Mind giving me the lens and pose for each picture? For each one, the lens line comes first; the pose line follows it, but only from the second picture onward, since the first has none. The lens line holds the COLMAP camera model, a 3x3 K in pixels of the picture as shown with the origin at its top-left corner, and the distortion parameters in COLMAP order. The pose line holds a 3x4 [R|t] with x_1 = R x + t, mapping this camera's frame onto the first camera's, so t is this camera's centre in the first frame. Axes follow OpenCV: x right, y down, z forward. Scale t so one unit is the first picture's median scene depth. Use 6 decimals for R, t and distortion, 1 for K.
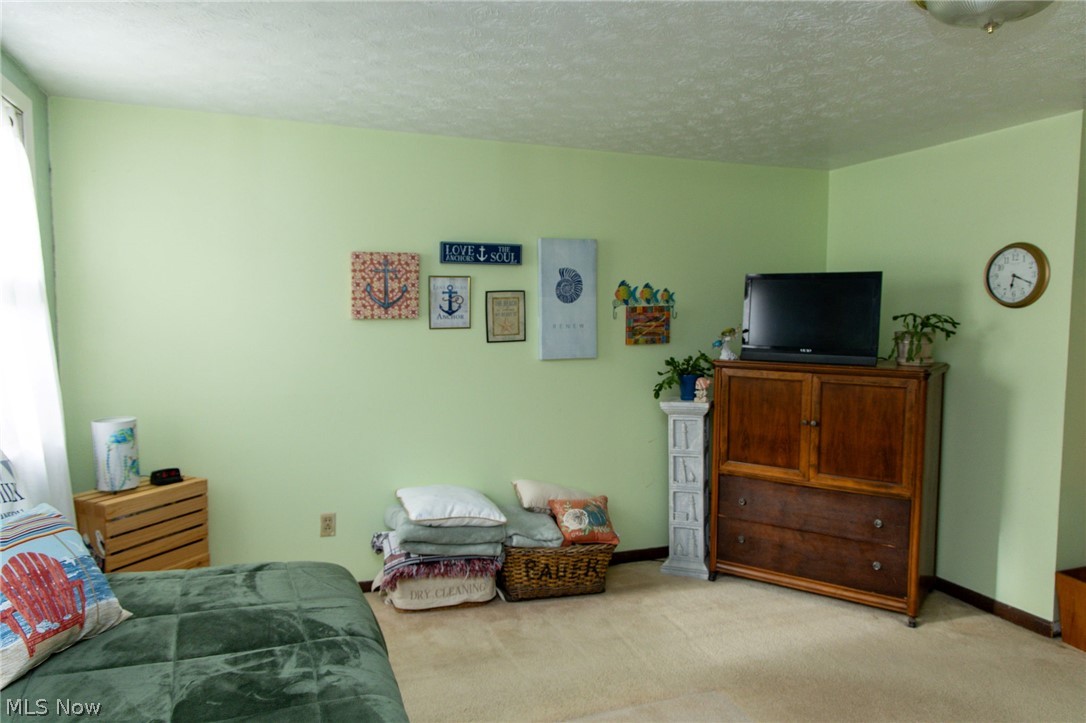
lens RADIAL K [[733.5, 0, 545.7], [0, 733.5, 361.3], [0, 0, 1]] dist [0.011005, -0.002347]
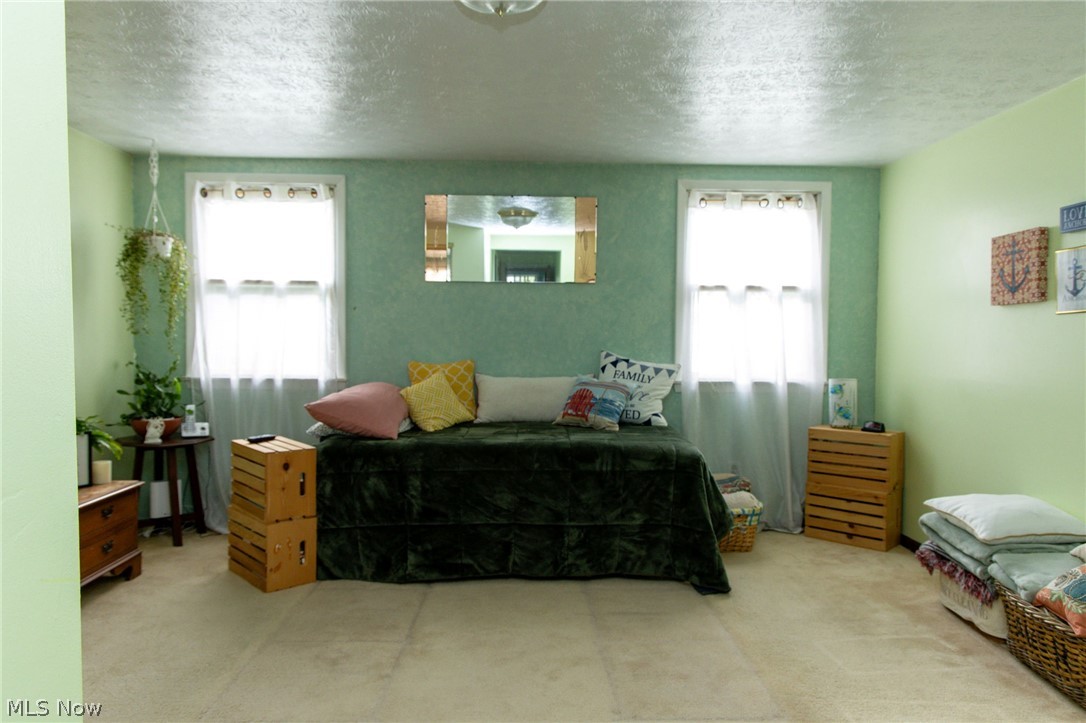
lens RADIAL K [[733.5, 0, 545.7], [0, 733.5, 361.3], [0, 0, 1]] dist [0.011005, -0.002347]
pose [[-0.319143, 0.020682, -0.947481, 0.852874], [-0.077431, 0.995850, 0.047819, 0.014949], [0.944538, 0.088626, -0.316217, 0.745638]]
